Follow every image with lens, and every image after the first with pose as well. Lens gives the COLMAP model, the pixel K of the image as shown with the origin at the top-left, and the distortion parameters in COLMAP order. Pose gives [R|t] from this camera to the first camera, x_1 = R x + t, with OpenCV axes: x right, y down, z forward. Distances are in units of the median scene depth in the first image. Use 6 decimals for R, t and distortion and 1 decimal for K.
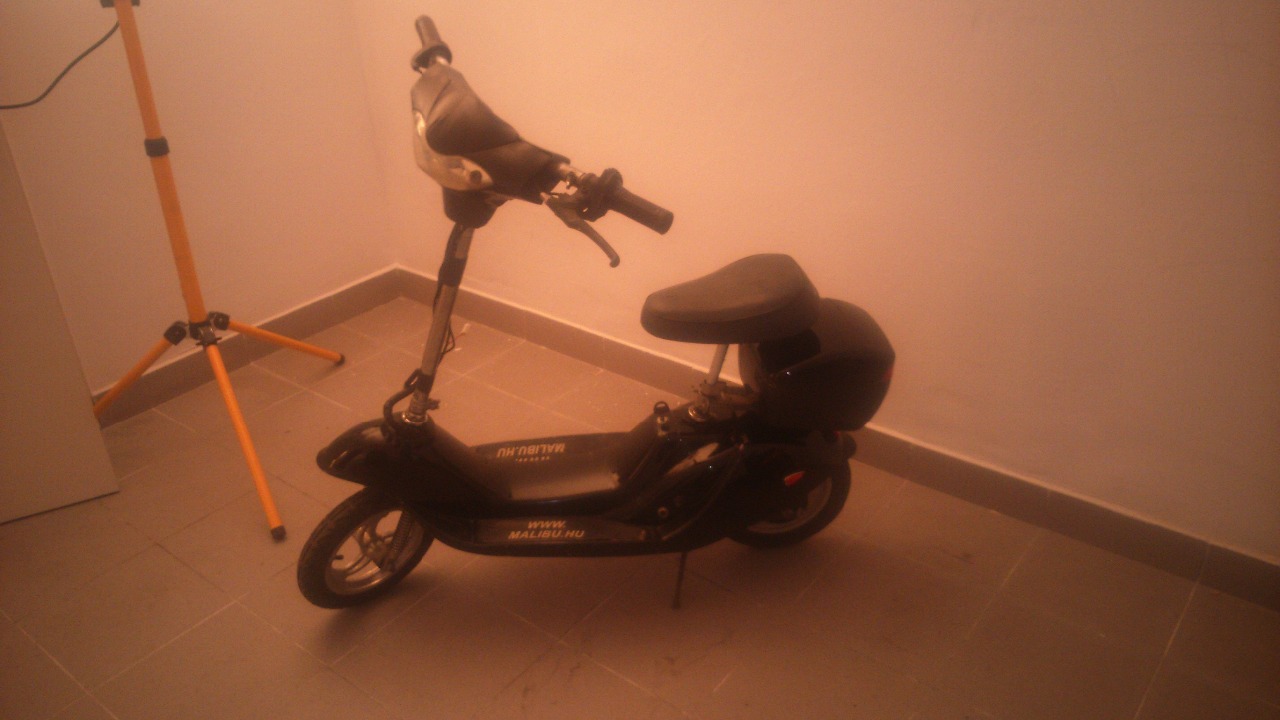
lens RADIAL K [[1012.4, 0, 635.4], [0, 1012.4, 363.2], [0, 0, 1]] dist [0.029053, -0.046944]
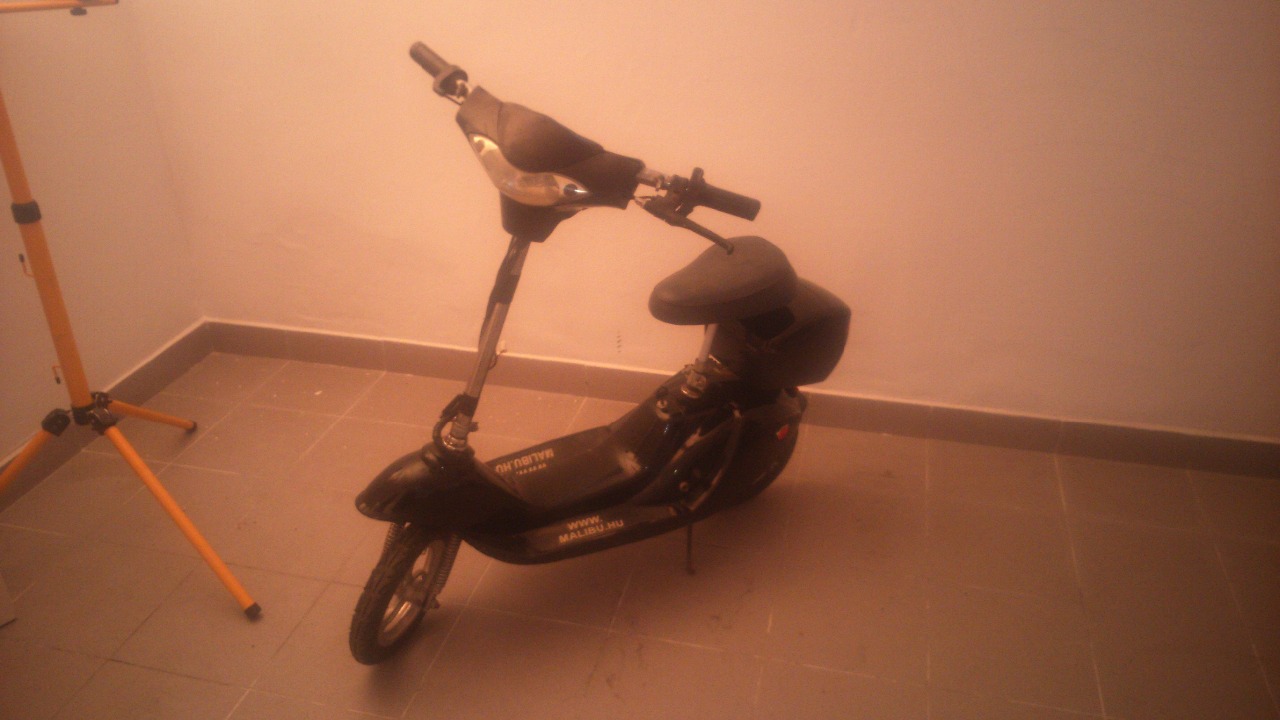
lens RADIAL K [[1012.4, 0, 641.3], [0, 1012.4, 359.5], [0, 0, 1]] dist [0.029053, -0.046944]
pose [[0.911079, -0.168568, 0.376190, -0.390670], [0.174859, 0.984436, 0.017635, -0.013009], [-0.373308, 0.049713, 0.926375, 0.009381]]
